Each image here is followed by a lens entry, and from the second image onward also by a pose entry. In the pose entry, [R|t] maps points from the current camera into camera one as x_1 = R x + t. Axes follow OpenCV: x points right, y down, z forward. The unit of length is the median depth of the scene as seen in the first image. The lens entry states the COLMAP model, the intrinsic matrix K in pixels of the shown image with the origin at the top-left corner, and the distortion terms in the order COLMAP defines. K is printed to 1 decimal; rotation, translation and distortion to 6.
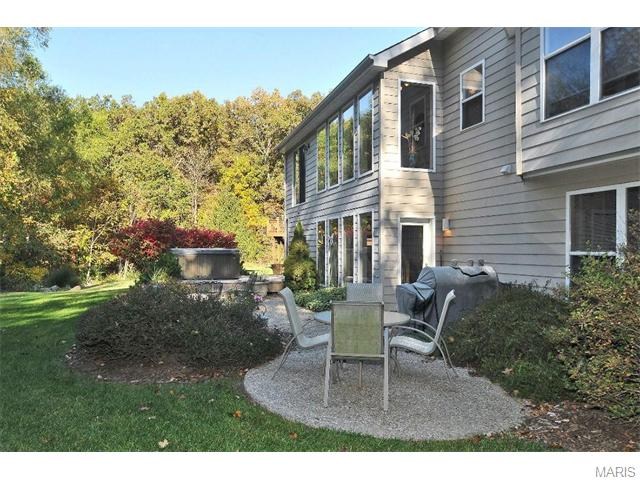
lens RADIAL K [[475.2, 0, 326.2], [0, 475.2, 240.0], [0, 0, 1]] dist [-0.023647, 0.026043]
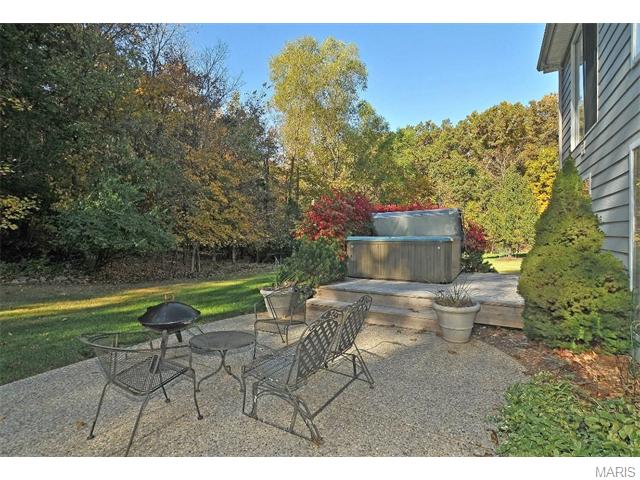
lens RADIAL K [[307.7, 0, 330.7], [0, 307.7, 228.2], [0, 0, 1]] dist [-0.013013, 0.006610]
pose [[0.677238, -0.005990, -0.735740, -0.005672], [0.010763, 0.999941, 0.001767, 0.003657], [0.735685, -0.009115, 0.677262, 0.930716]]
